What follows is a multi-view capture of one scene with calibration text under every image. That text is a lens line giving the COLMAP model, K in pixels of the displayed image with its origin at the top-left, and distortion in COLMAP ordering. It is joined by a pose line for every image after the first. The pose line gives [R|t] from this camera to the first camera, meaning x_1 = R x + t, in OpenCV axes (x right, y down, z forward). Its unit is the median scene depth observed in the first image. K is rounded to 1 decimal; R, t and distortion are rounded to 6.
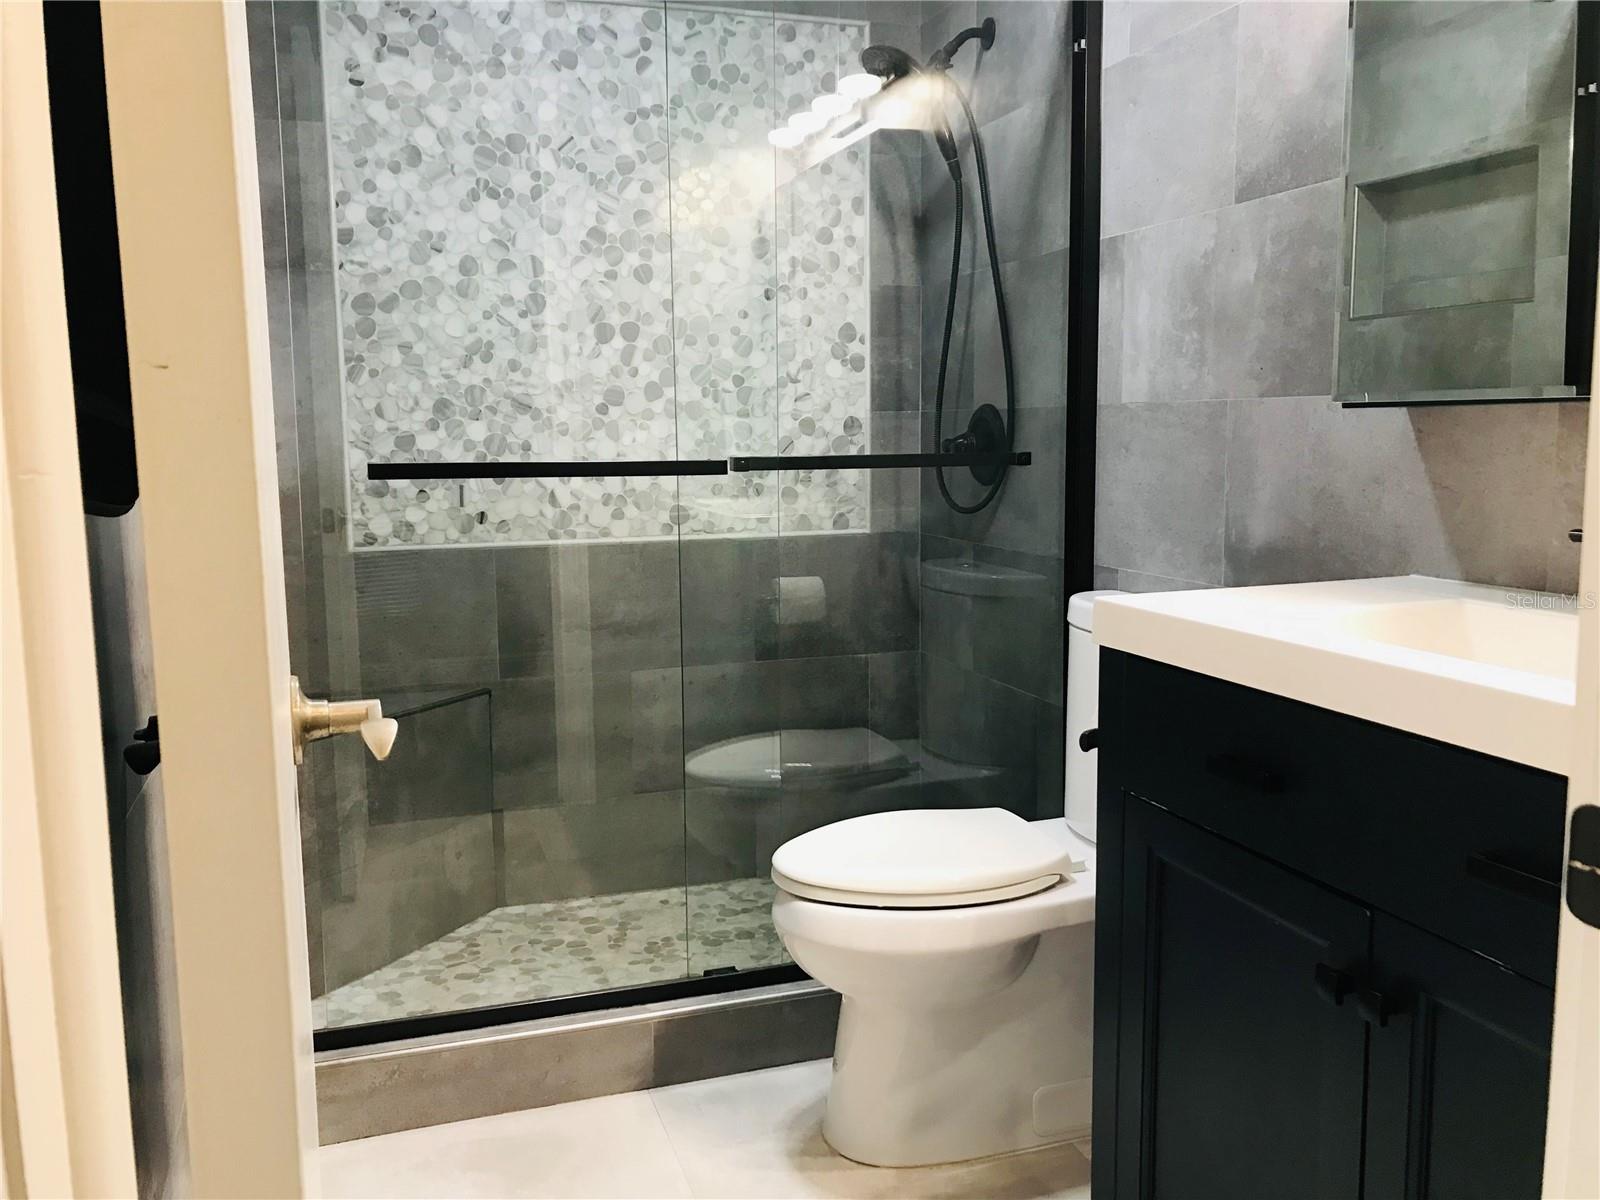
lens RADIAL K [[1317.5, 0, 799.7], [0, 1317.5, 599.7], [0, 0, 1]] dist [0.050706, -0.047562]
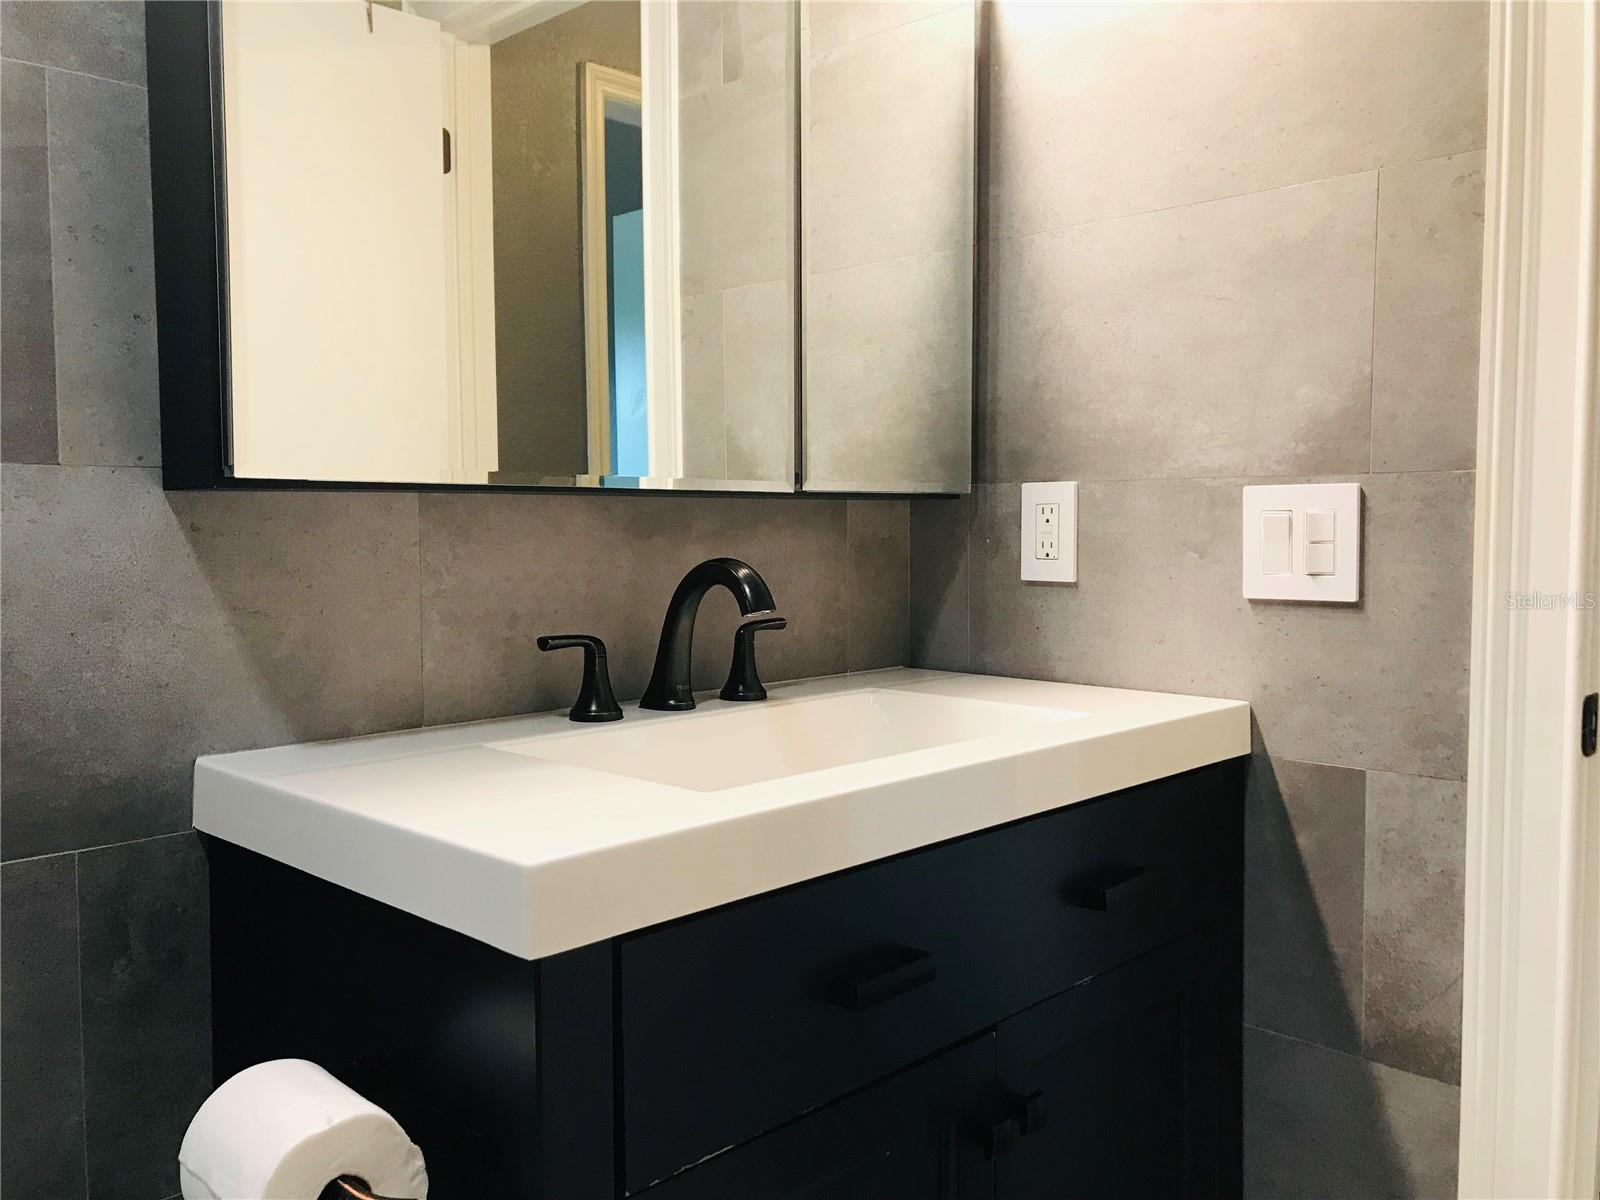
lens RADIAL K [[1317.5, 0, 798.5], [0, 1317.5, 596.7], [0, 0, 1]] dist [0.050706, -0.047562]
pose [[-0.407535, -0.053470, 0.911623, -0.222444], [0.118491, 0.986749, 0.110847, -0.132443], [-0.905470, 0.153193, -0.395799, 1.008198]]
